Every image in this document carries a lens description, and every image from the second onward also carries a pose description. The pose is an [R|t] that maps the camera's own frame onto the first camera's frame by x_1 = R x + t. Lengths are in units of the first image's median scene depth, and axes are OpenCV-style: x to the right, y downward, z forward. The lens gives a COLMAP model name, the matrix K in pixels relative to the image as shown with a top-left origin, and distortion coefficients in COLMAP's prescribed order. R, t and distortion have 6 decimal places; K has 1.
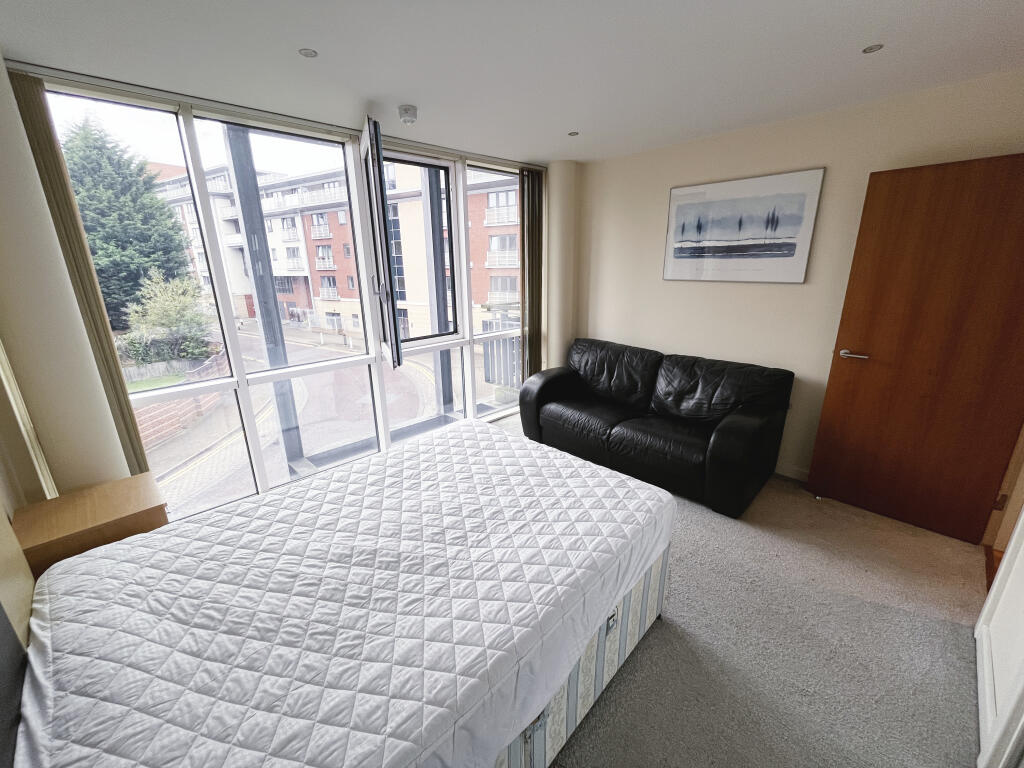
lens RADIAL K [[411.0, 0, 507.4], [0, 411.0, 383.6], [0, 0, 1]] dist [-0.024592, 0.000003]
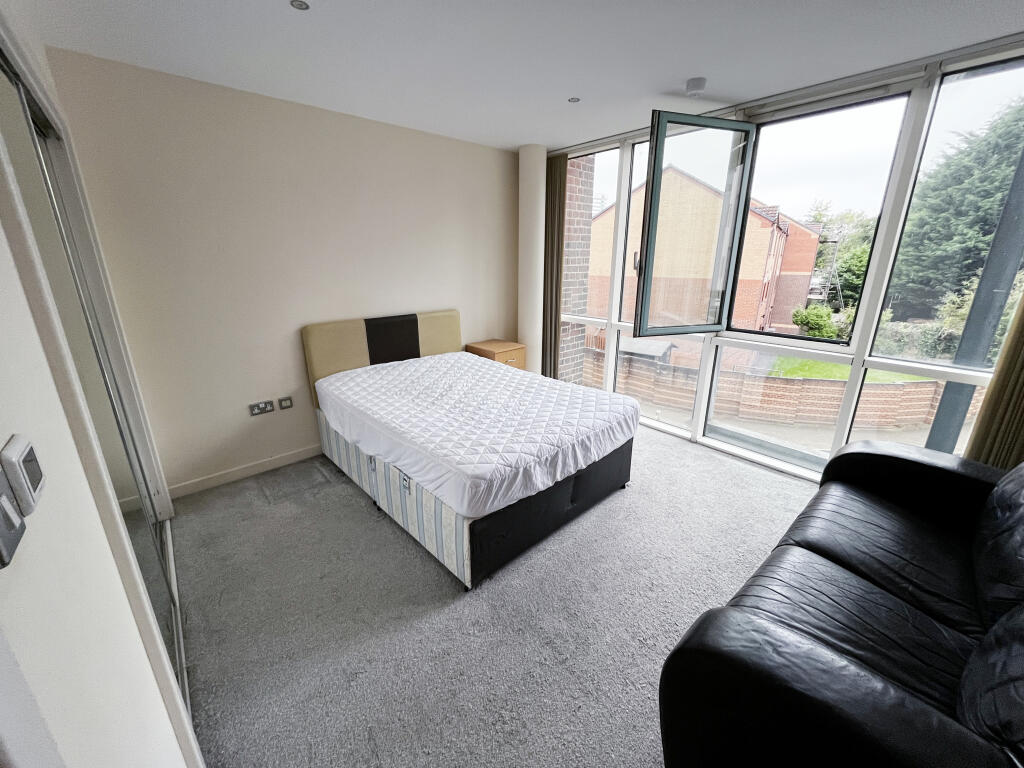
lens RADIAL K [[411.0, 0, 507.4], [0, 411.0, 383.6], [0, 0, 1]] dist [-0.024592, 0.000003]
pose [[-0.061244, 0.311157, -0.948383, 1.055826], [-0.279844, 0.906705, 0.315554, -0.216401], [0.958090, 0.284725, 0.031545, 0.833311]]
